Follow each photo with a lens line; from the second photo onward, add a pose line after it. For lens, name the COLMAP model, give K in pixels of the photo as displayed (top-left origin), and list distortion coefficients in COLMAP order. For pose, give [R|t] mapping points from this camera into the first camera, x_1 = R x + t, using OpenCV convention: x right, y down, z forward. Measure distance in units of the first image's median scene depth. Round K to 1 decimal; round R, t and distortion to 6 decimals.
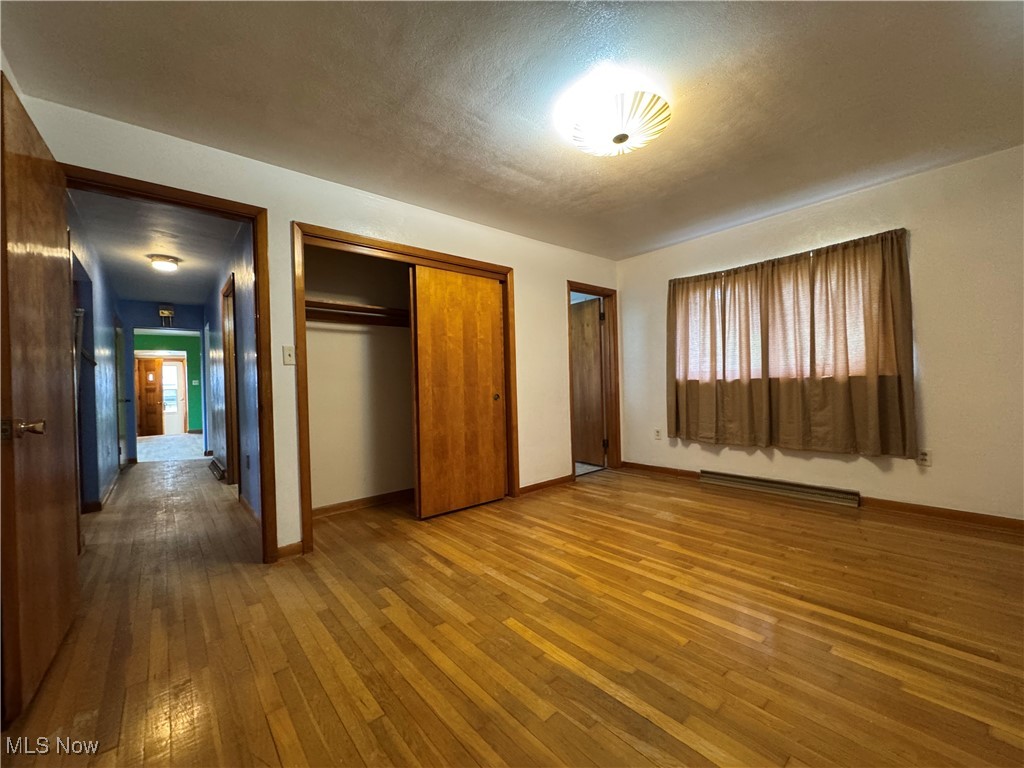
lens RADIAL K [[407.0, 0, 511.4], [0, 407.0, 383.1], [0, 0, 1]] dist [-0.006113, -0.000024]
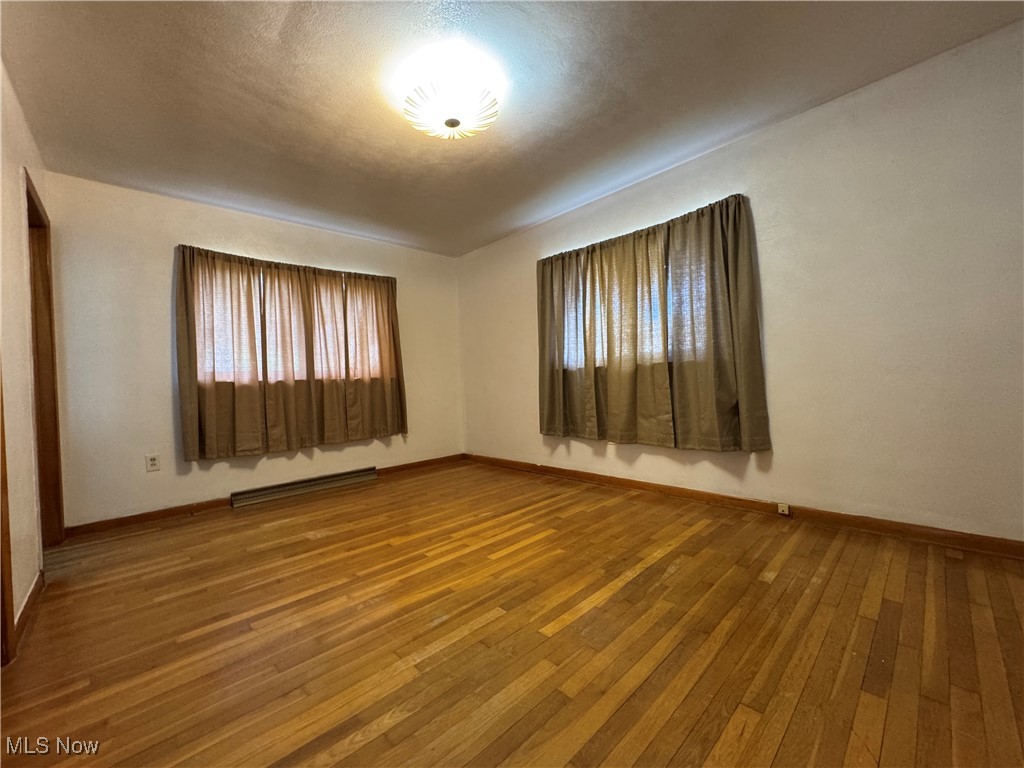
lens RADIAL K [[407.0, 0, 511.4], [0, 407.0, 383.1], [0, 0, 1]] dist [-0.006113, -0.000024]
pose [[-0.048054, 0.025179, 0.998527, -0.532040], [0.043622, 0.998781, -0.023086, 0.053946], [-0.997892, 0.042449, -0.049094, 0.678502]]
